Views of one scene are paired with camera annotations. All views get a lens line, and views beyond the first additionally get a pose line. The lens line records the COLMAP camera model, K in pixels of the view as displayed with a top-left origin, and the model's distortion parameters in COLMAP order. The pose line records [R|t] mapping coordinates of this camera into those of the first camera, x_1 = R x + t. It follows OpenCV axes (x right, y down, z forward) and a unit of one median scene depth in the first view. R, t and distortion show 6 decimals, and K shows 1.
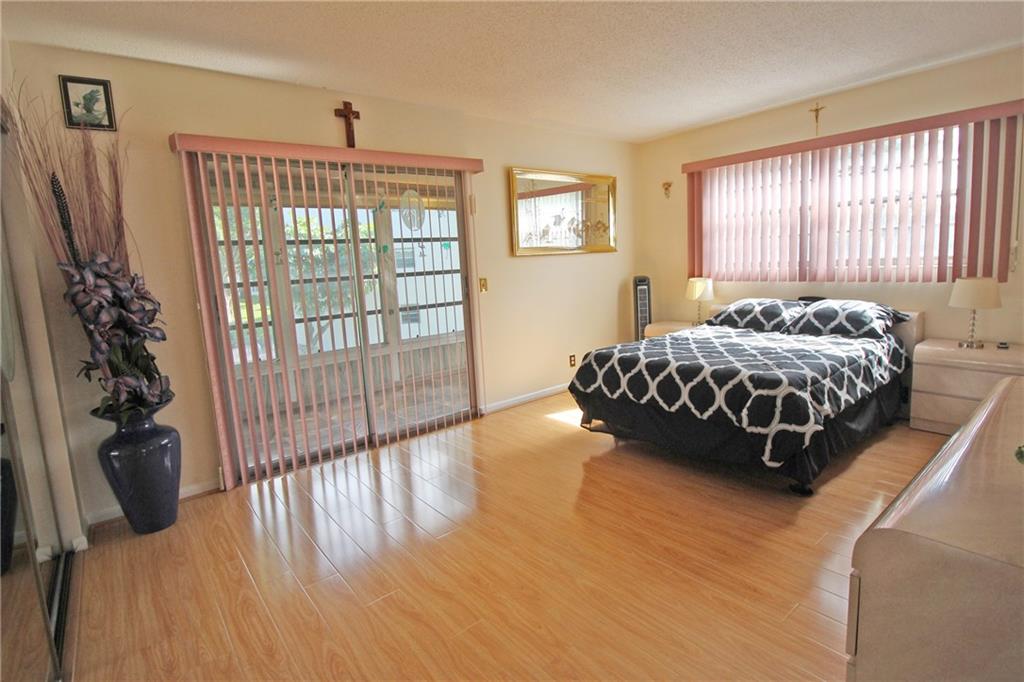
lens RADIAL K [[504.5, 0, 518.1], [0, 504.5, 319.3], [0, 0, 1]] dist [0.003386, -0.010742]
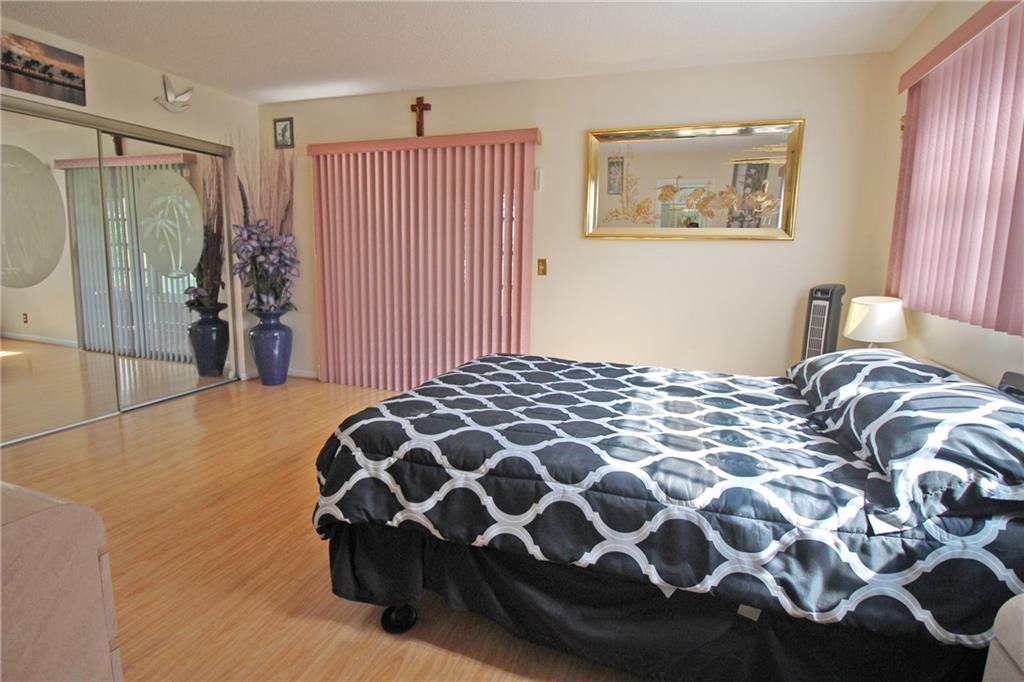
lens RADIAL K [[504.5, 0, 518.1], [0, 504.5, 319.3], [0, 0, 1]] dist [0.003386, -0.010742]
pose [[0.526462, 0.174441, -0.832111, 0.952805], [-0.150456, 0.982393, 0.110754, -0.099050], [0.836780, 0.066888, 0.543438, 0.663813]]
